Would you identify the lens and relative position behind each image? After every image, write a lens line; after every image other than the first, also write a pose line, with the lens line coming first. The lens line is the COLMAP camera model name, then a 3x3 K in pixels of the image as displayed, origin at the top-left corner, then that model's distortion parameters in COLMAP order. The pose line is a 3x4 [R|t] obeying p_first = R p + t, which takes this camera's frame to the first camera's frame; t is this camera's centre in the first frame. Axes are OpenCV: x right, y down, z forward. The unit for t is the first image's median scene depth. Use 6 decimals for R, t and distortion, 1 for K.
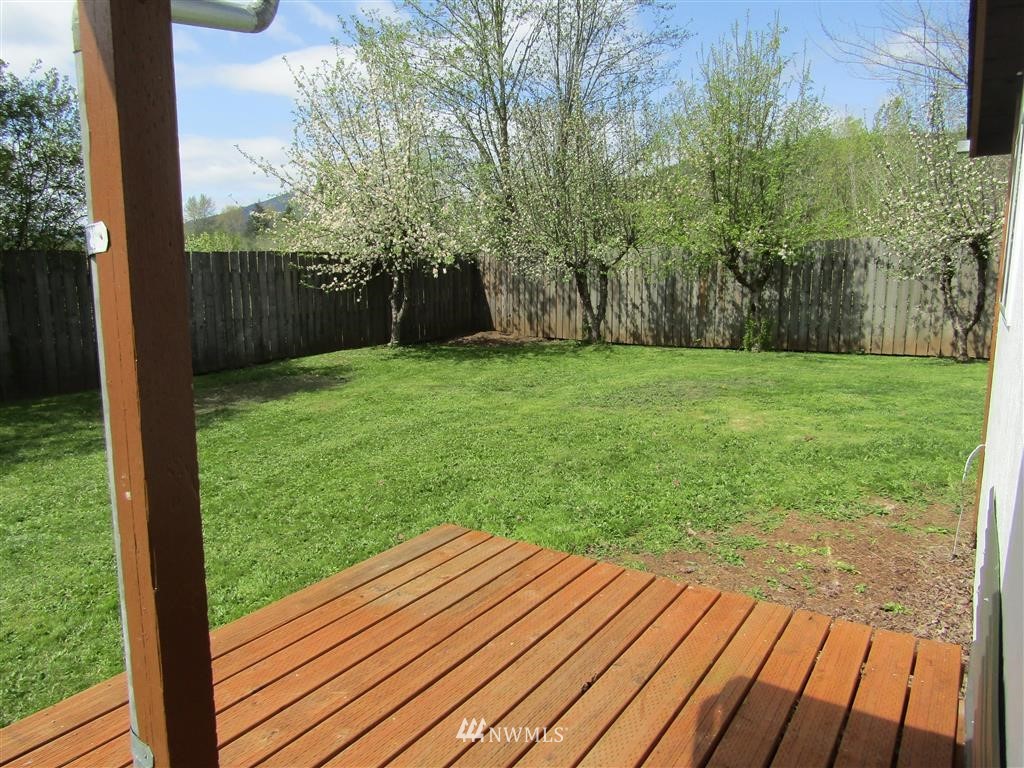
lens RADIAL K [[719.2, 0, 512.8], [0, 719.2, 381.2], [0, 0, 1]] dist [-0.023982, 0.016786]
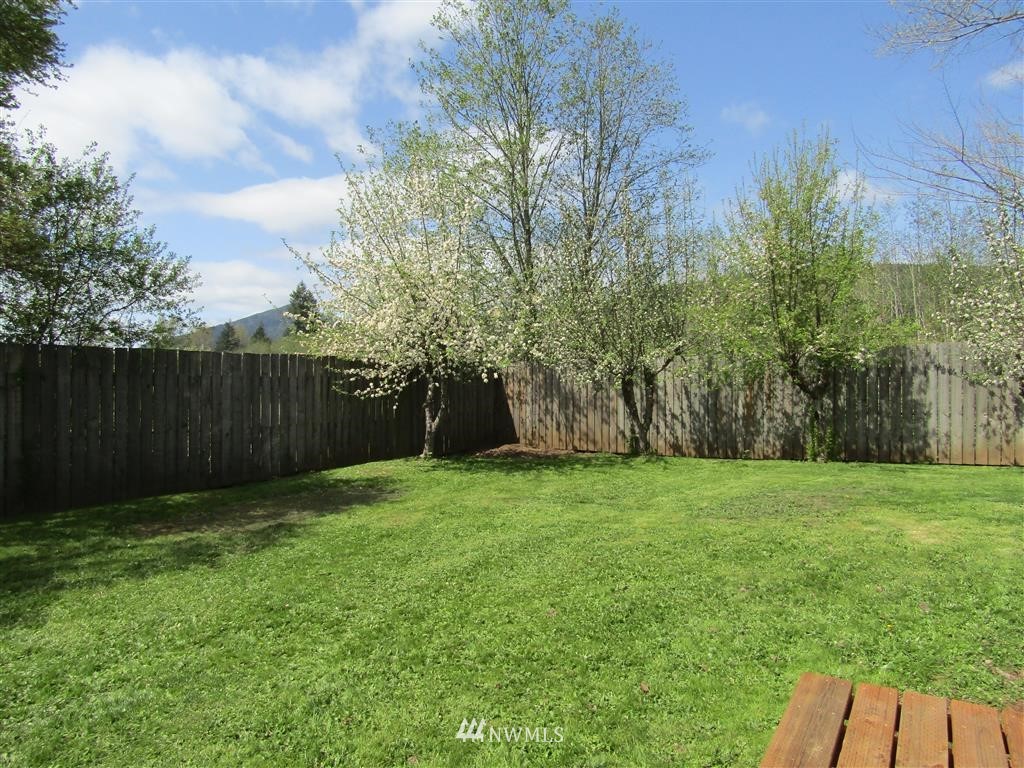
lens RADIAL K [[719.2, 0, 512.8], [0, 719.2, 381.2], [0, 0, 1]] dist [-0.023982, 0.016786]
pose [[0.998934, 0.004390, 0.045951, -0.105280], [0.003272, 0.986228, -0.165357, 0.008254], [-0.046044, 0.165331, 0.985163, 0.071085]]
